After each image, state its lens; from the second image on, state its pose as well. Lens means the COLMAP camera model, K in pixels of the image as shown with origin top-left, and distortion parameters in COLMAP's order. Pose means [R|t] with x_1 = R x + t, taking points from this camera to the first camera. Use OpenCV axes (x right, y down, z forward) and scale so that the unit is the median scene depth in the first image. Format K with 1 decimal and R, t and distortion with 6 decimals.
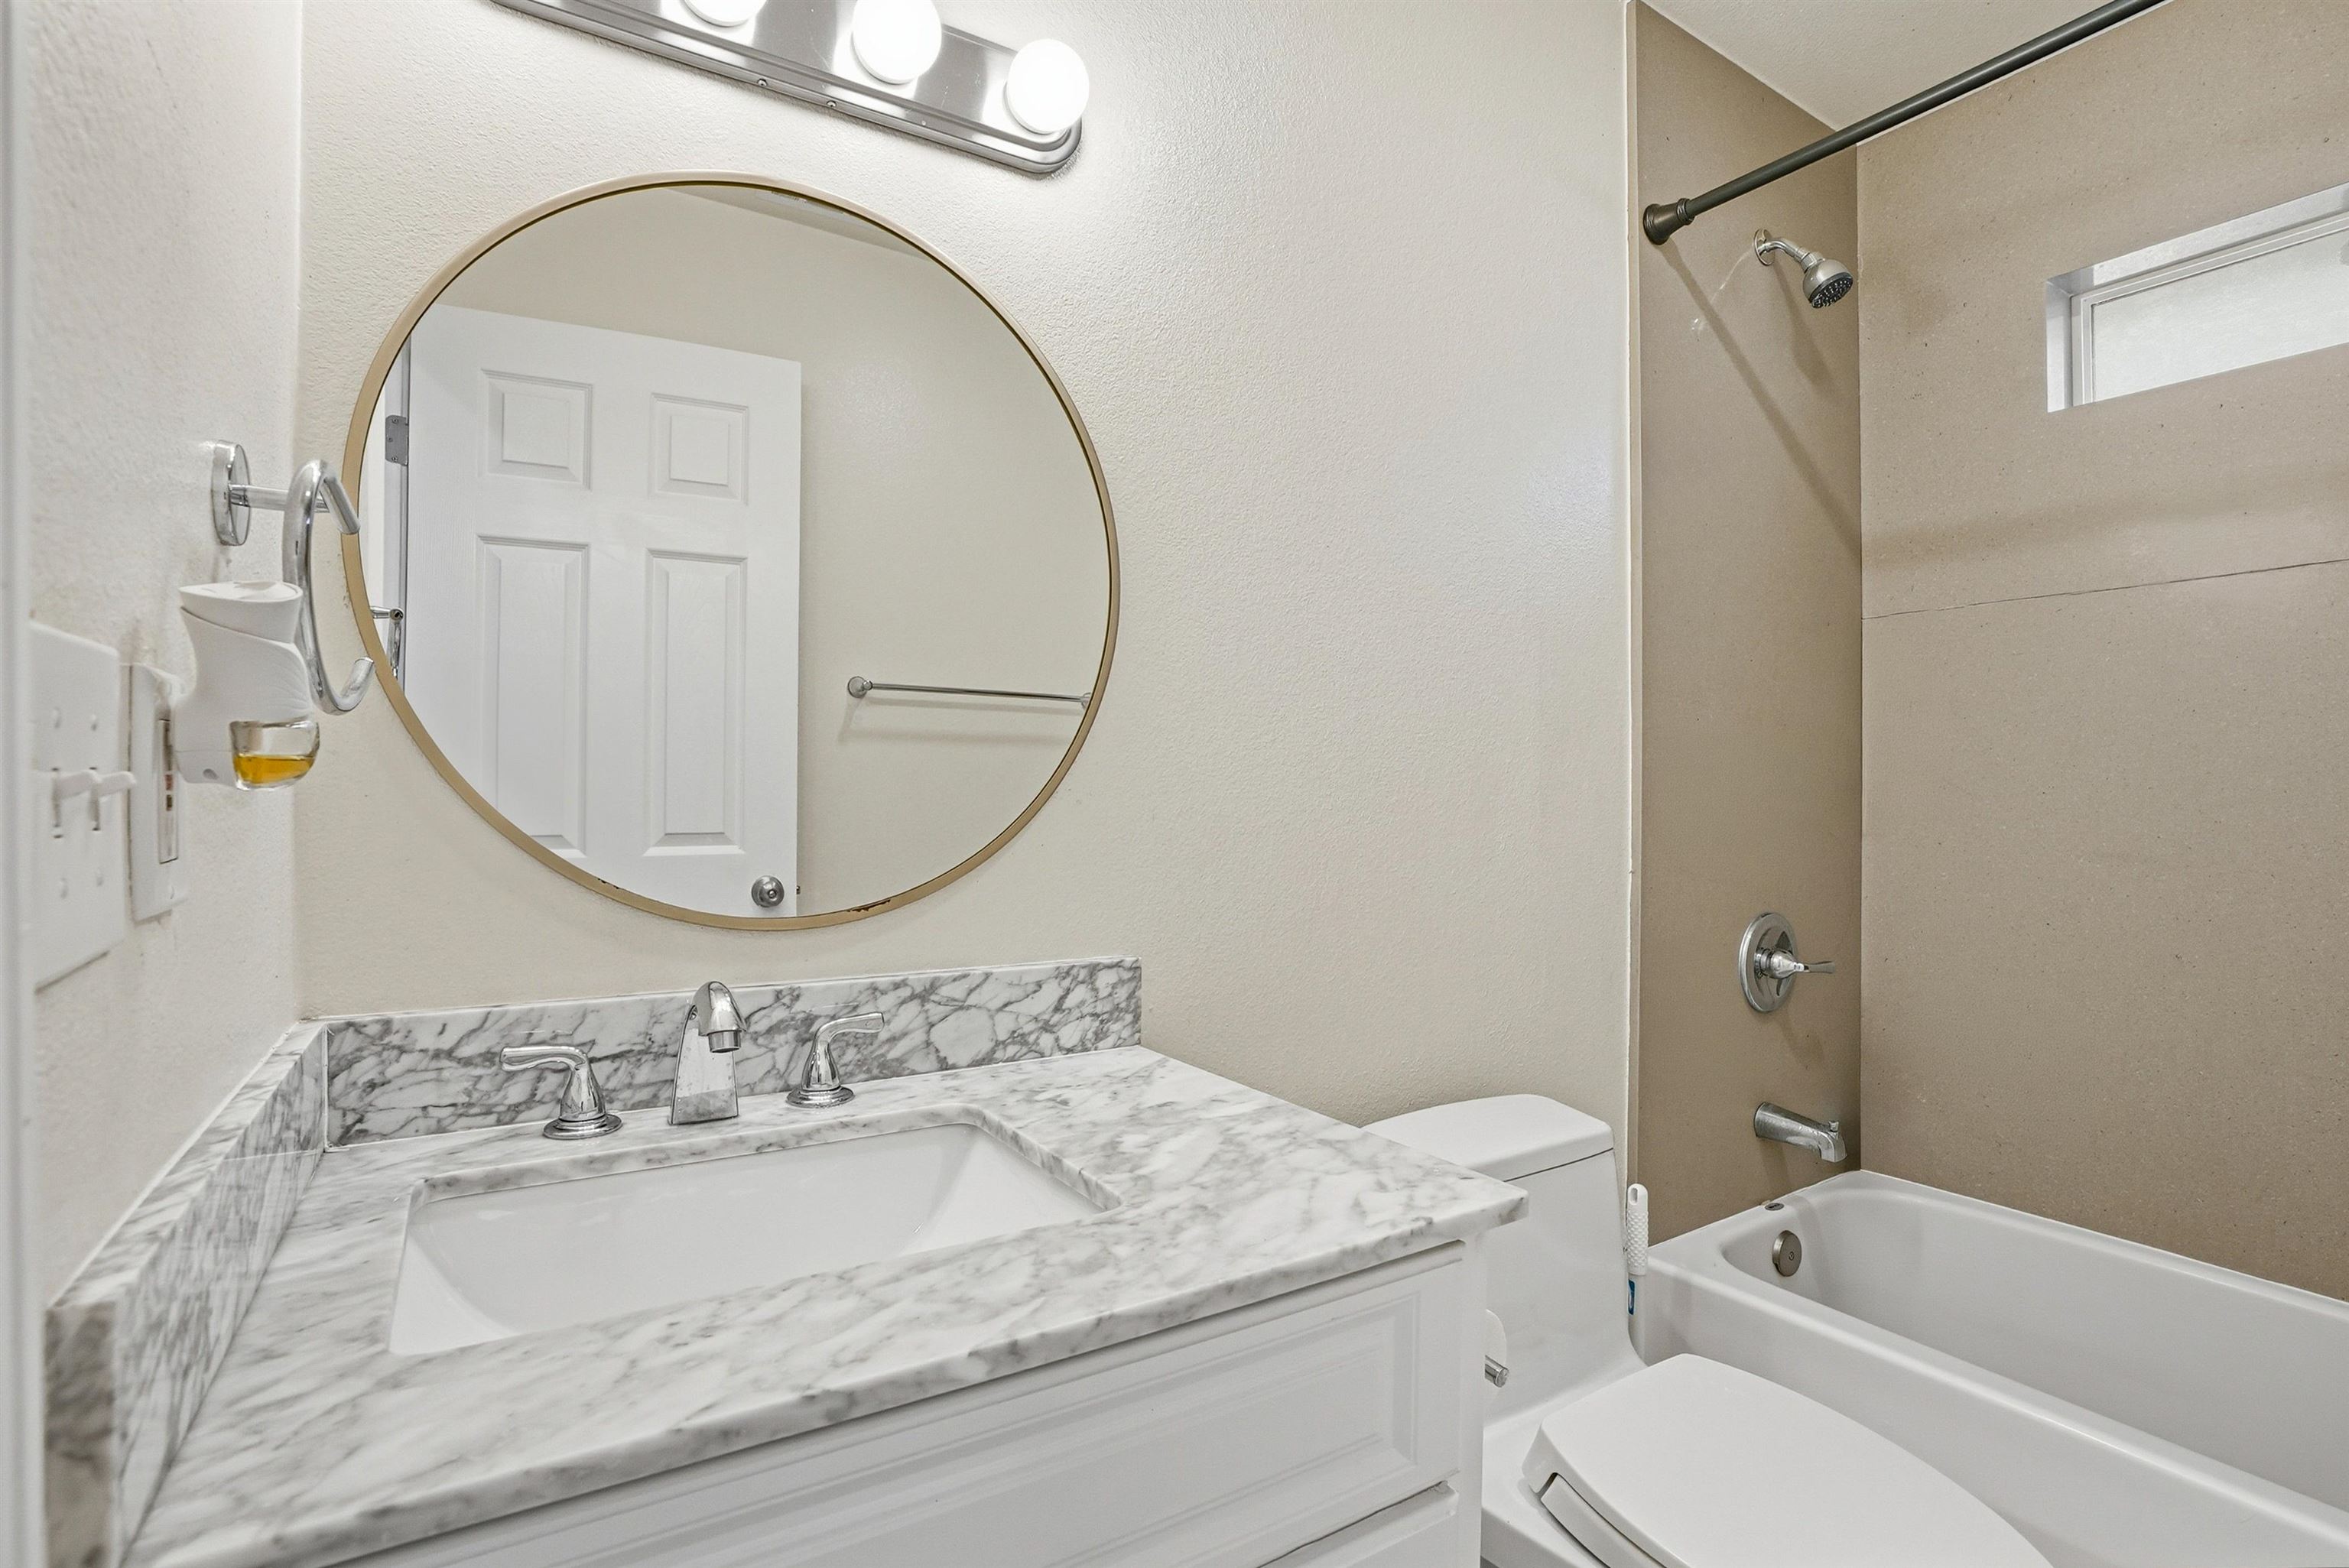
lens RADIAL K [[1083.4, 0, 1167.0], [0, 1083.4, 797.2], [0, 0, 1]] dist [-0.061084, 0.017135]
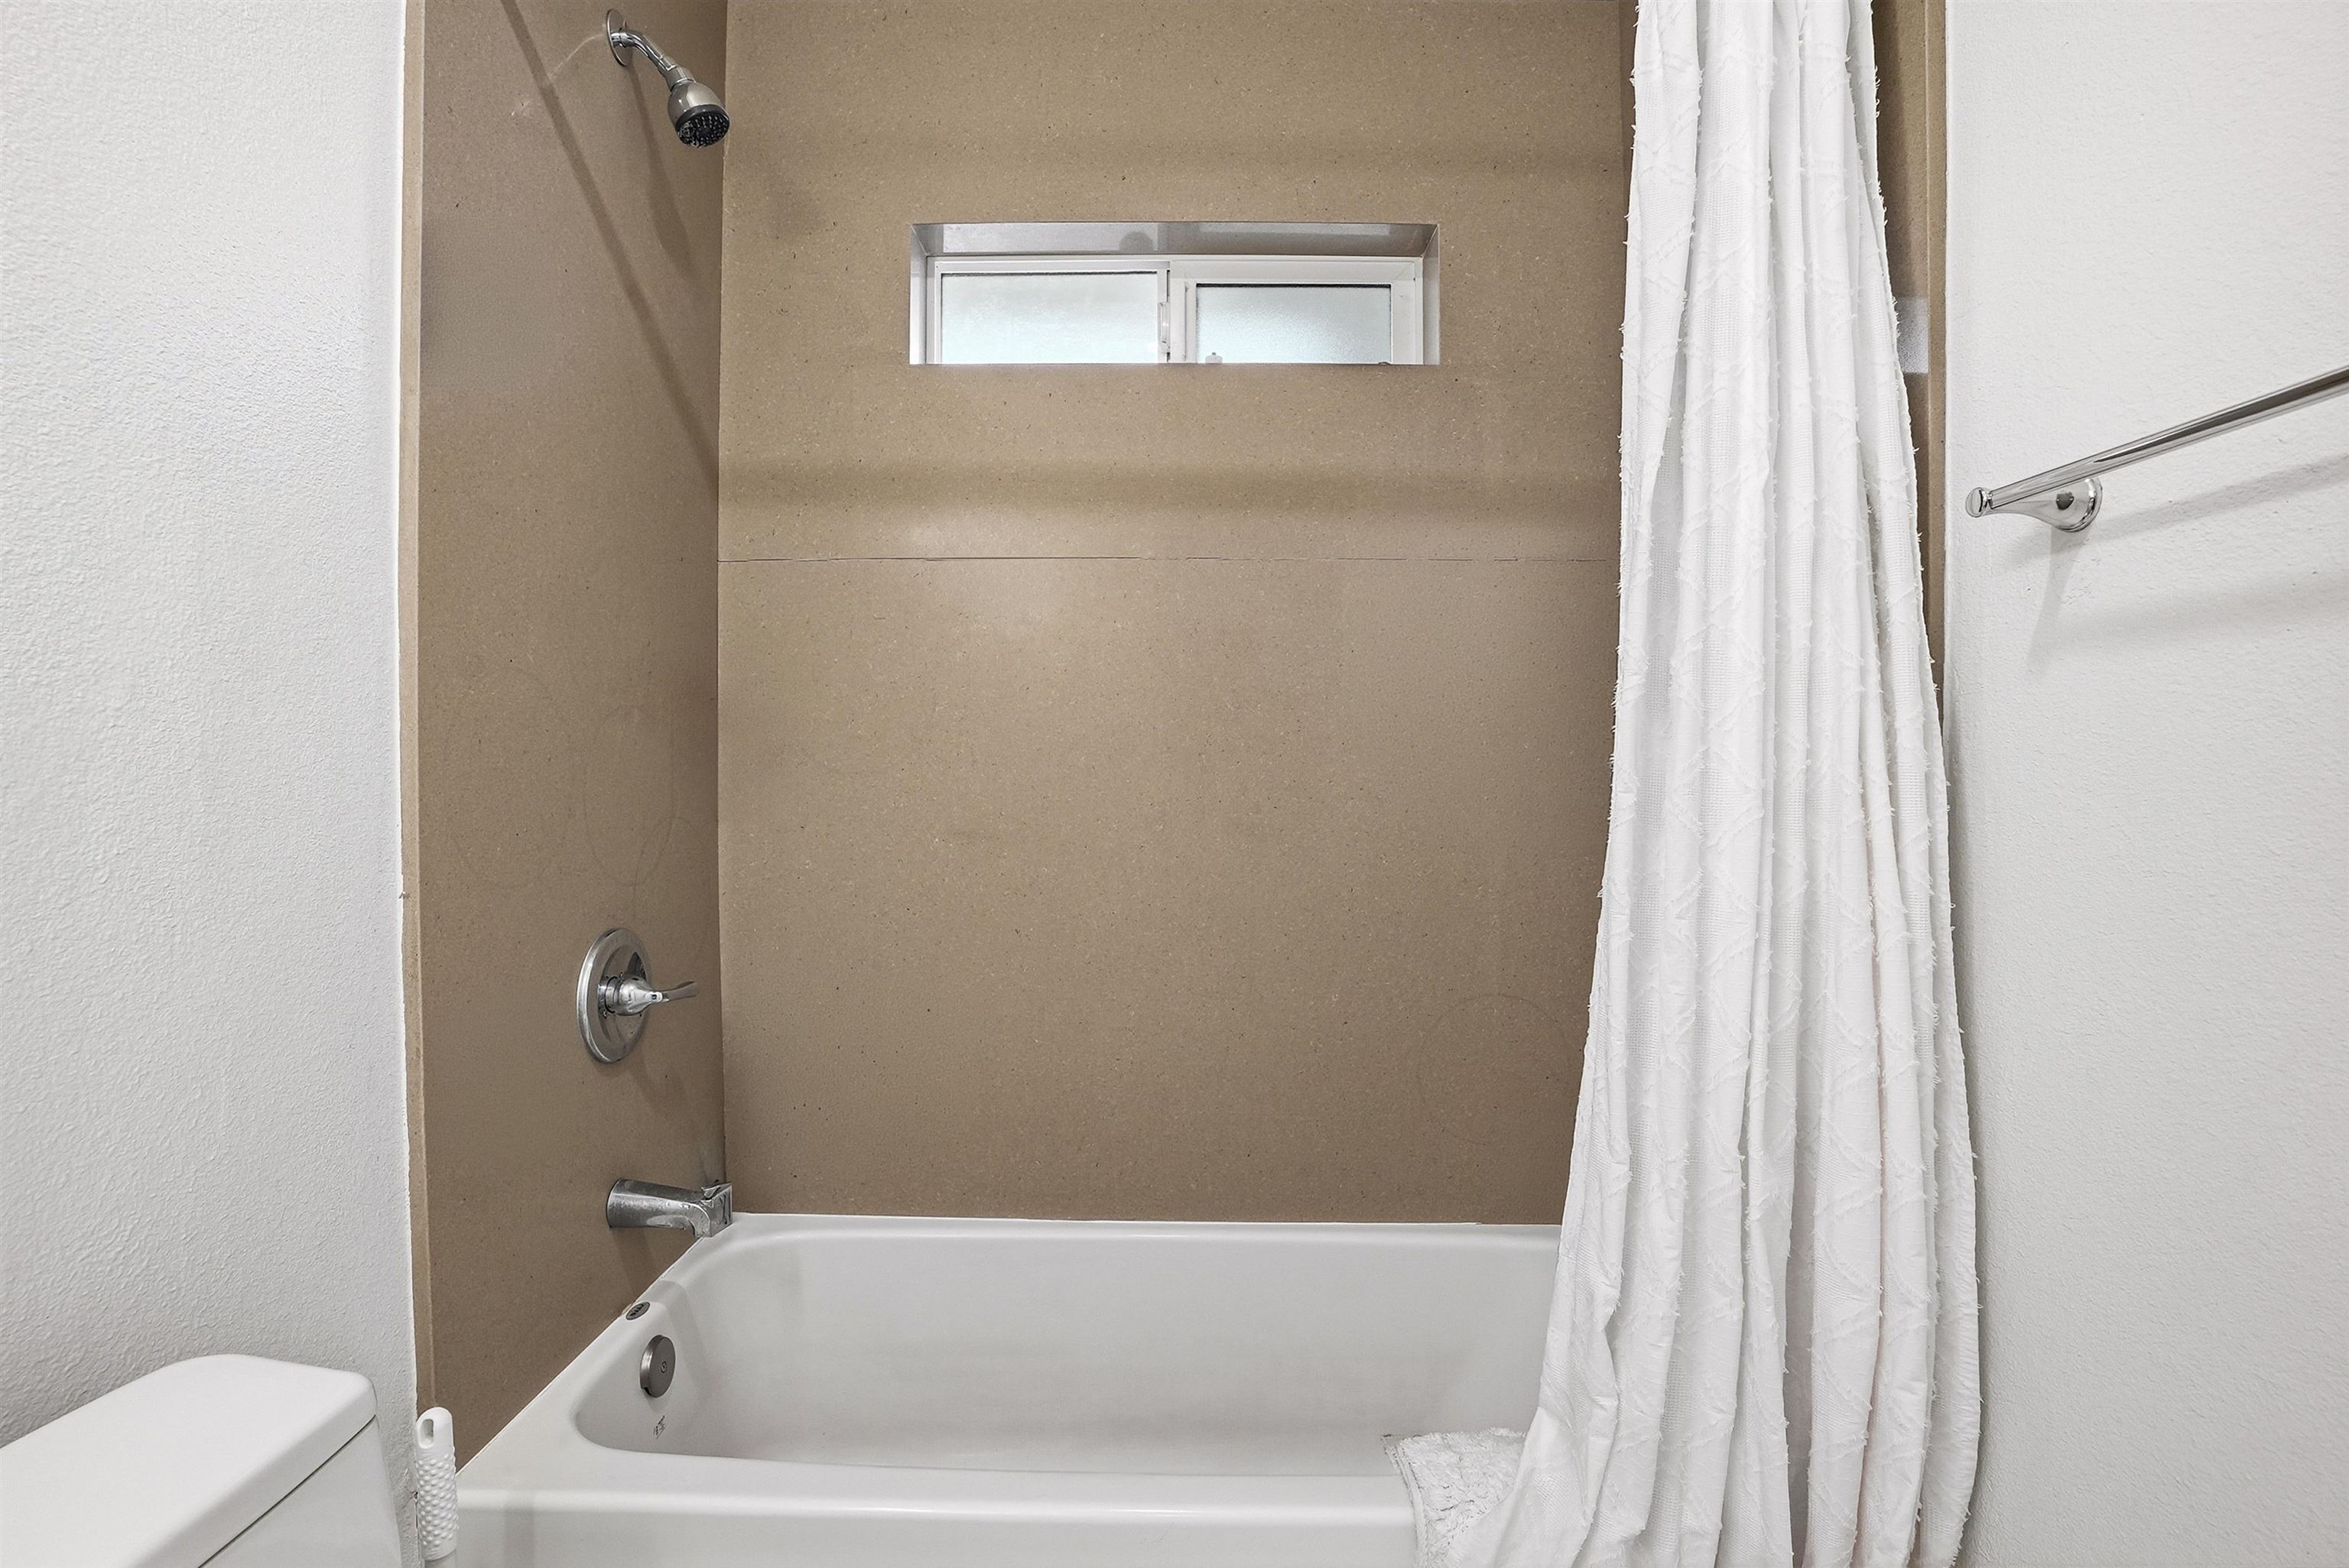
lens RADIAL K [[1083.4, 0, 1167.0], [0, 1083.4, 797.2], [0, 0, 1]] dist [-0.061084, 0.017135]
pose [[0.528916, -0.018285, 0.848477, 0.137930], [0.002434, 0.999796, 0.020029, 0.002048], [-0.848671, -0.008529, 0.528853, 0.277399]]
